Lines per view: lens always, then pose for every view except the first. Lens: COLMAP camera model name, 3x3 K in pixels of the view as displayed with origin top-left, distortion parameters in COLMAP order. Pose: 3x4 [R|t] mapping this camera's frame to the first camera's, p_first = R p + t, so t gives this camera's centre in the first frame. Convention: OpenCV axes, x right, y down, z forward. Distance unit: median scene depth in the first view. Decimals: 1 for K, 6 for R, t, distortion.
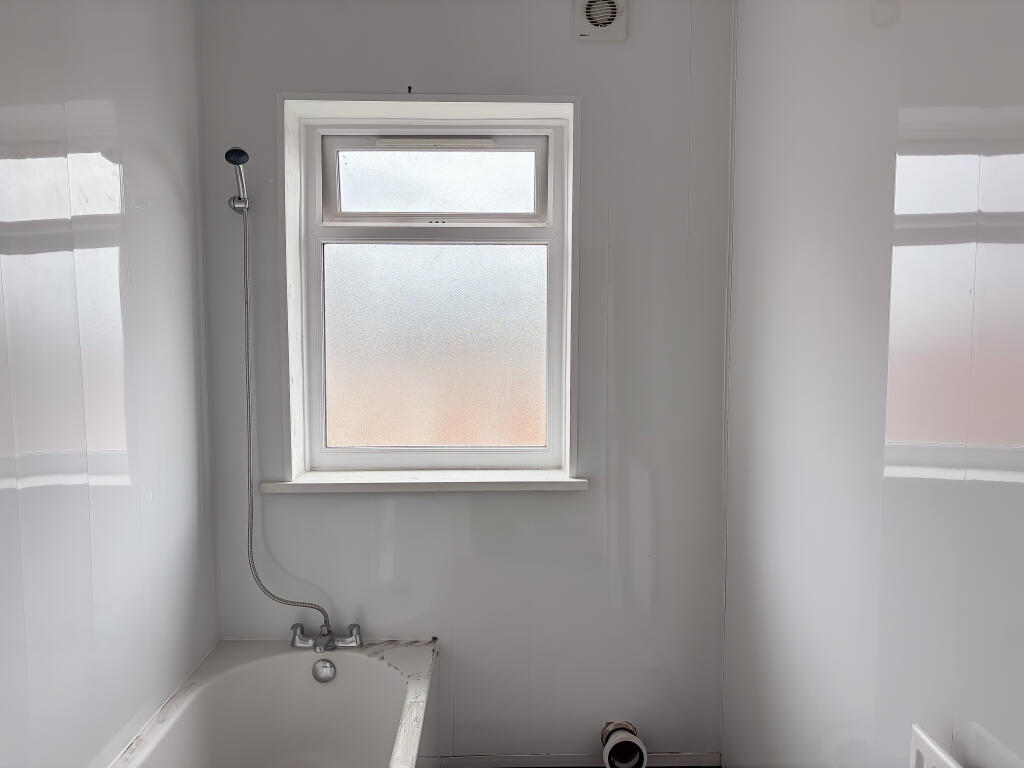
lens RADIAL K [[786.8, 0, 509.9], [0, 786.8, 384.1], [0, 0, 1]] dist [0.002824, 0.005008]
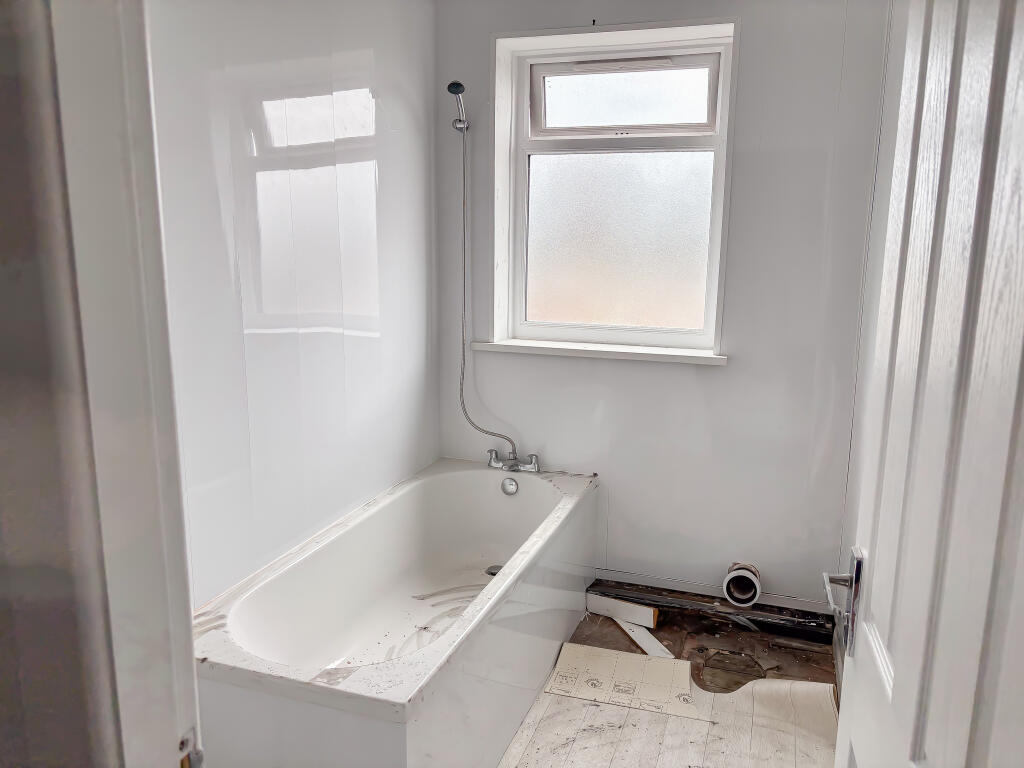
lens RADIAL K [[786.8, 0, 514.1], [0, 786.8, 382.4], [0, 0, 1]] dist [0.002824, 0.005008]
pose [[0.935746, 0.079206, -0.343666, 0.207922], [-0.042573, 0.992697, 0.112872, 0.041180], [0.350096, -0.090989, 0.932284, -0.209647]]
